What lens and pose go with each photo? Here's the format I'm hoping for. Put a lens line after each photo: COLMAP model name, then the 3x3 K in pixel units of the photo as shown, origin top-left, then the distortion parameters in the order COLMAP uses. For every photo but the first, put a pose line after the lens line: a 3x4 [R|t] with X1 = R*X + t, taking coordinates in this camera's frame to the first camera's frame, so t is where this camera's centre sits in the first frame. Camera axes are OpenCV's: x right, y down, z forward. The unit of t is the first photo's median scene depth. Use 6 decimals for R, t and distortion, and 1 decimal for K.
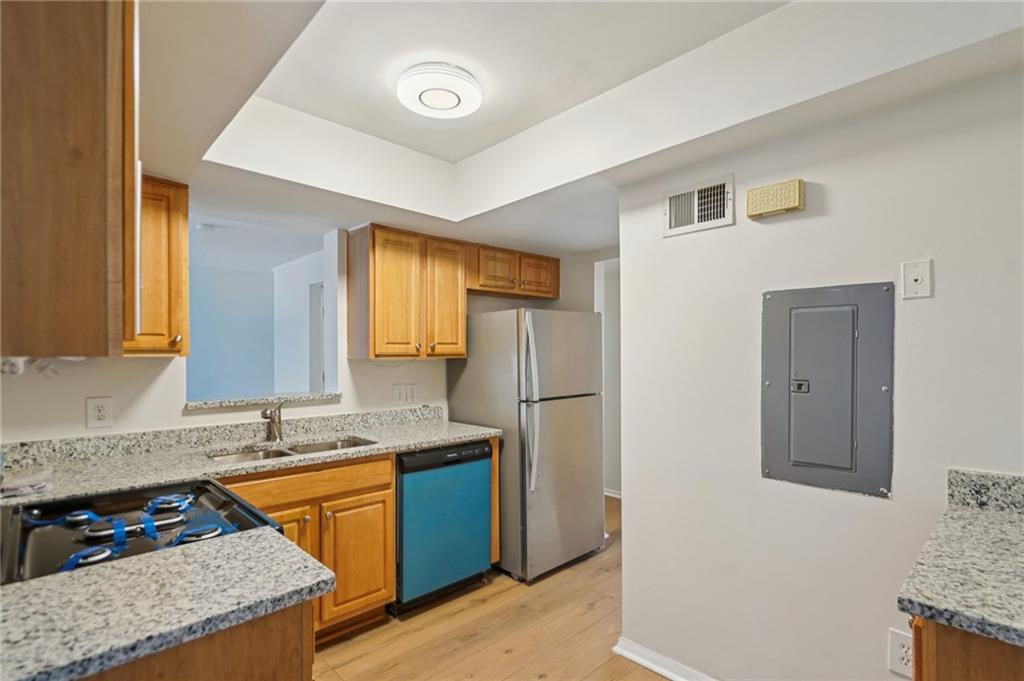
lens RADIAL K [[481.6, 0, 511.1], [0, 481.6, 357.0], [0, 0, 1]] dist [-0.001966, 0.000120]
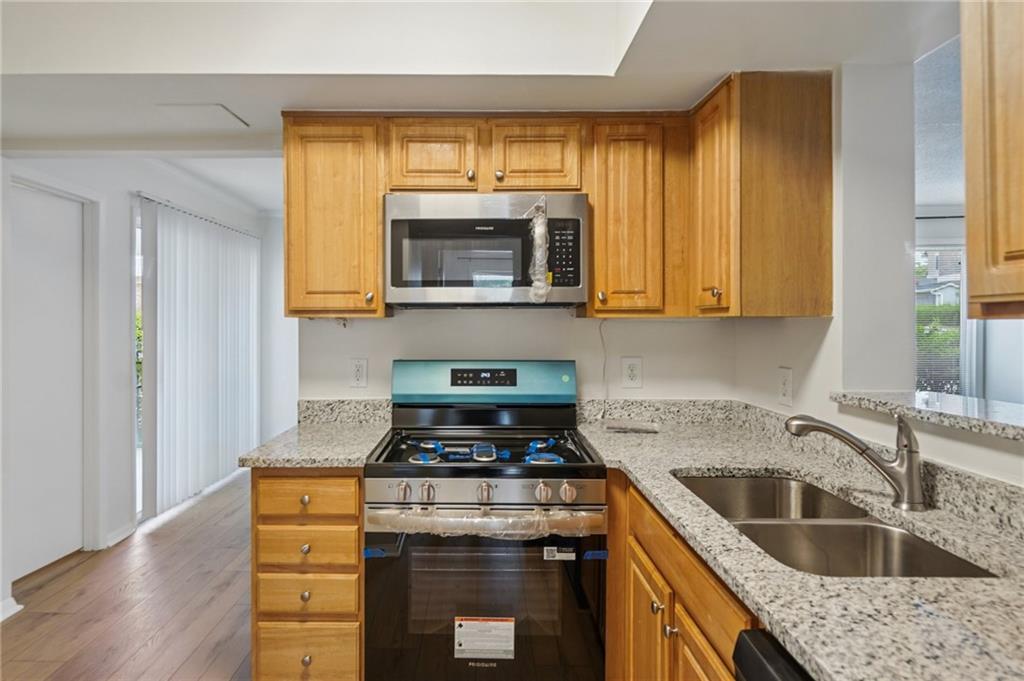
lens RADIAL K [[583.8, 0, 473.8], [0, 583.8, 322.5], [0, 0, 1]] dist [-0.000761, -0.000020]
pose [[-0.703542, 0.002407, -0.710649, 0.173182], [0.000233, 0.999995, 0.003157, 0.005194], [0.710653, 0.002056, -0.703539, 1.140368]]
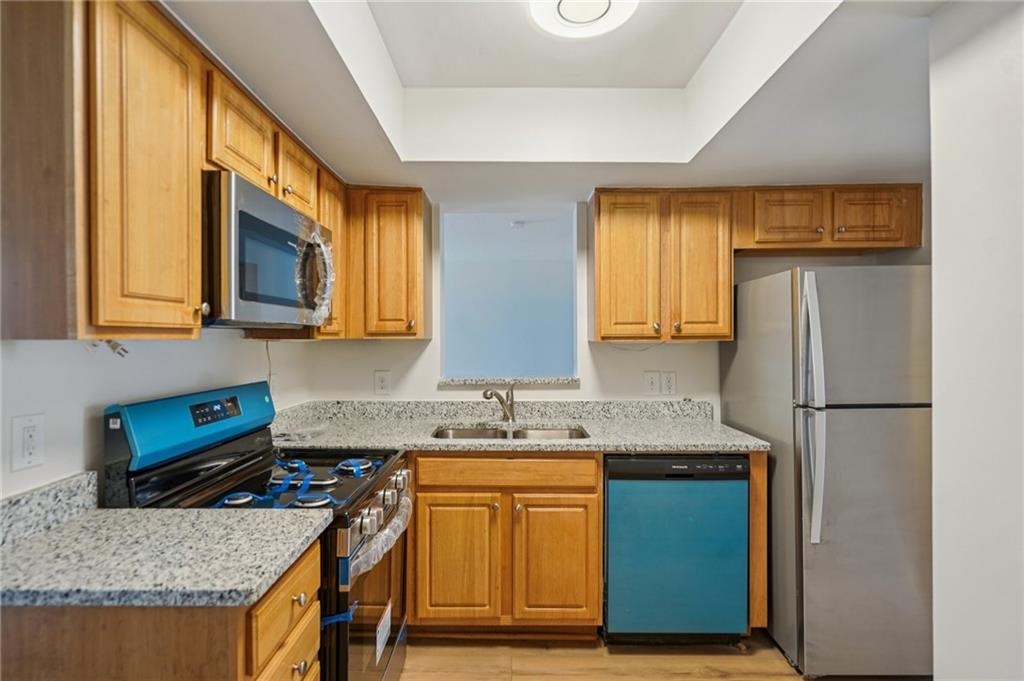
lens RADIAL K [[482.8, 0, 512.0], [0, 482.8, 340.5], [0, 0, 1]] dist [-0.002283, -0.000037]
pose [[0.722876, 0.004354, -0.690964, 0.232337], [-0.002034, 0.999989, 0.004173, -0.001474], [0.690975, -0.001611, 0.722877, 0.275403]]
